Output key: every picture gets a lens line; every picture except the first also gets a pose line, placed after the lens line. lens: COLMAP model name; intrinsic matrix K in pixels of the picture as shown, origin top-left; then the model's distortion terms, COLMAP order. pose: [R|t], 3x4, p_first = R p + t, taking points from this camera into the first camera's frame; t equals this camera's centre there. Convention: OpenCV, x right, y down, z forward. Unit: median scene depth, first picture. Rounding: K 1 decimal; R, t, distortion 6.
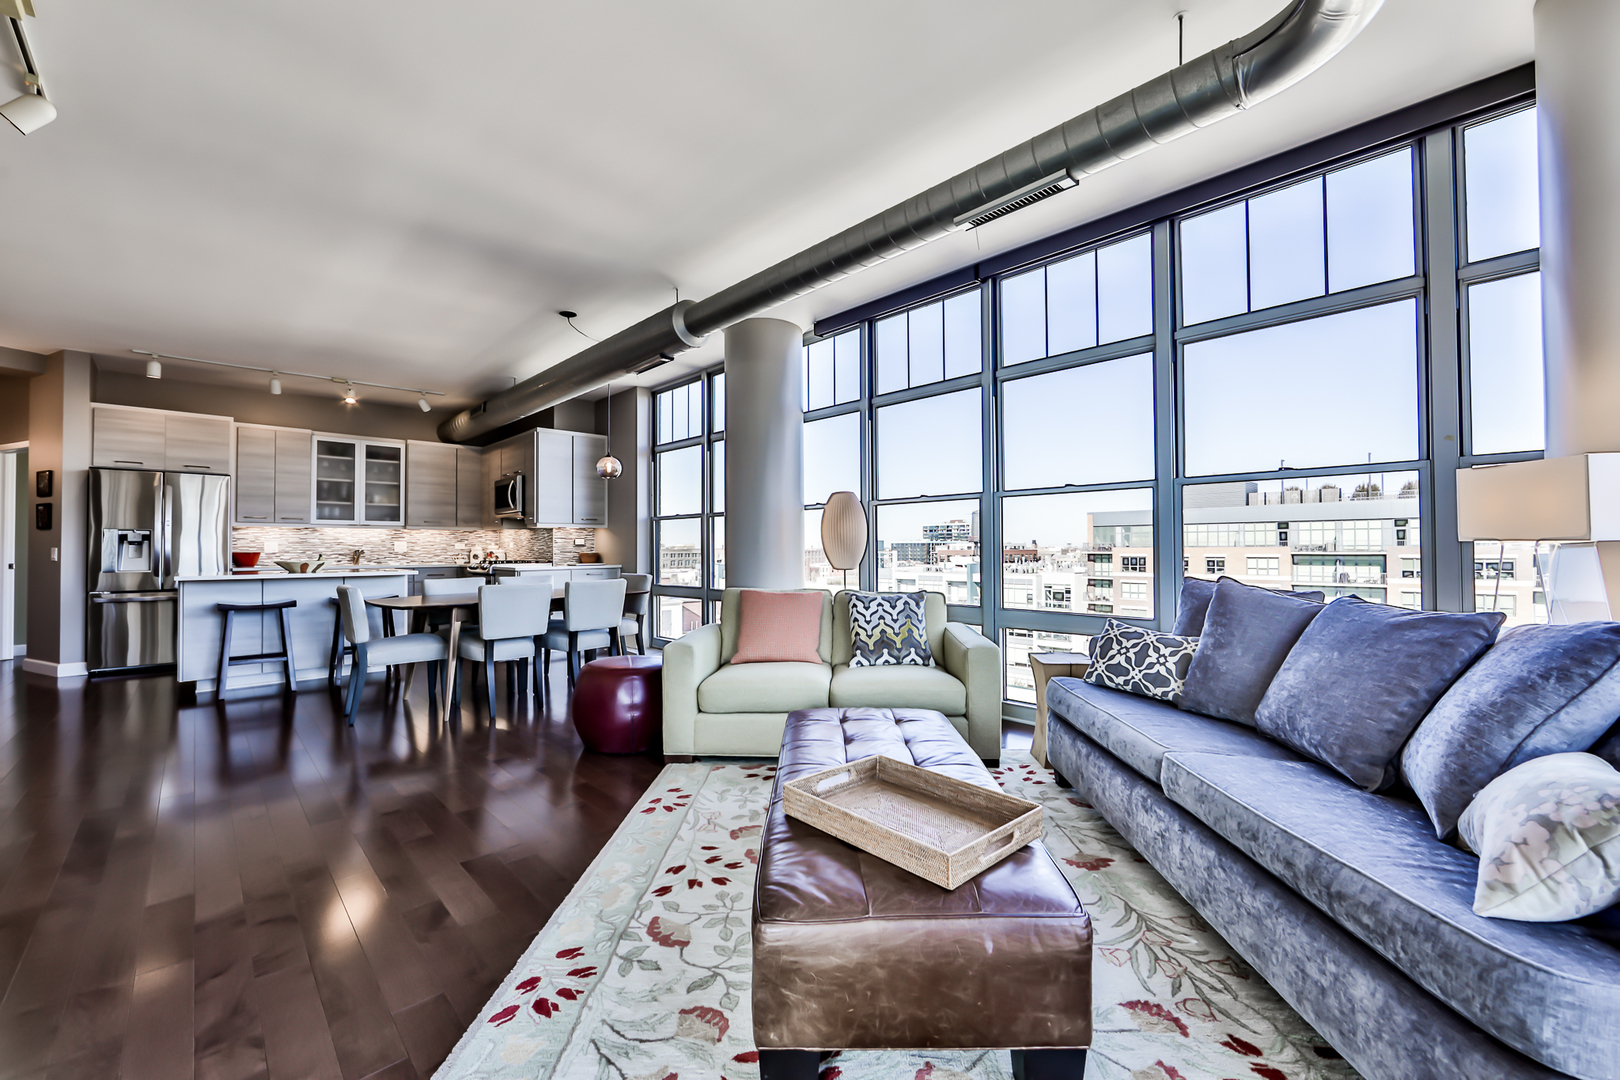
lens RADIAL K [[644.8, 0, 809.9], [0, 644.8, 537.8], [0, 0, 1]] dist [-0.009461, 0.001827]
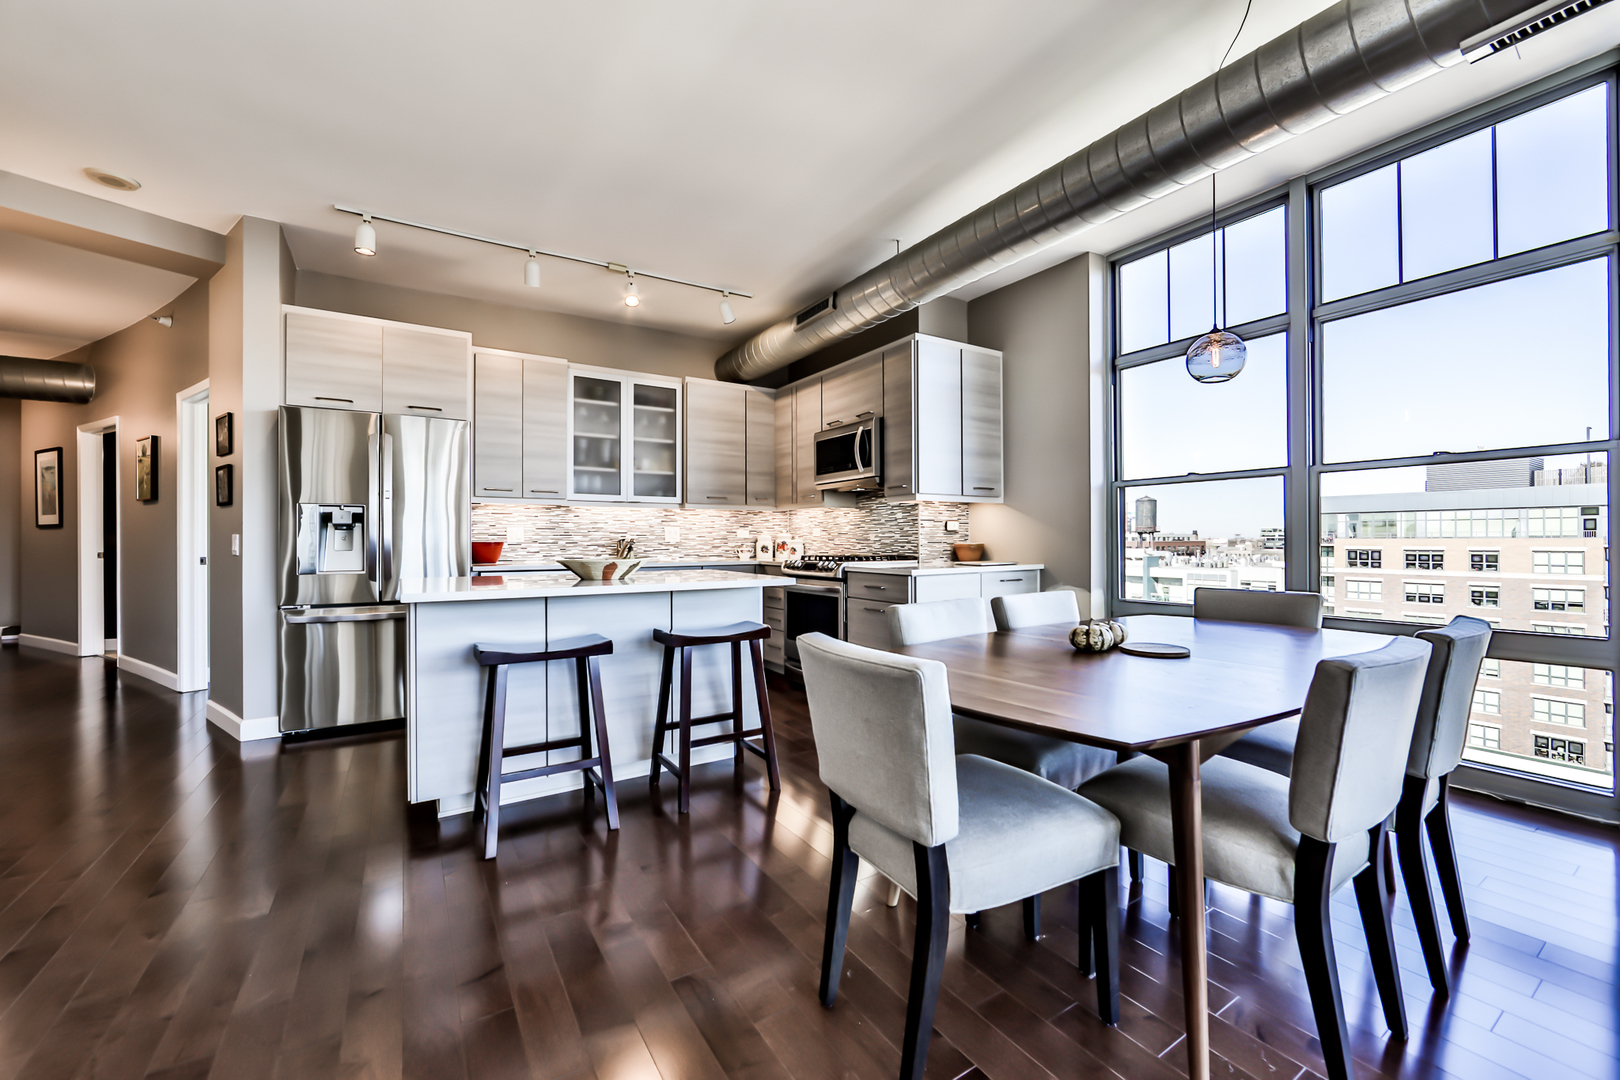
lens RADIAL K [[644.8, 0, 811.2], [0, 644.8, 539.2], [0, 0, 1]] dist [-0.009461, 0.001827]
pose [[0.979608, 0.001552, -0.200914, -0.410412], [0.001718, 0.999869, 0.016103, 0.009440], [0.200913, -0.016120, 0.979477, 0.407312]]
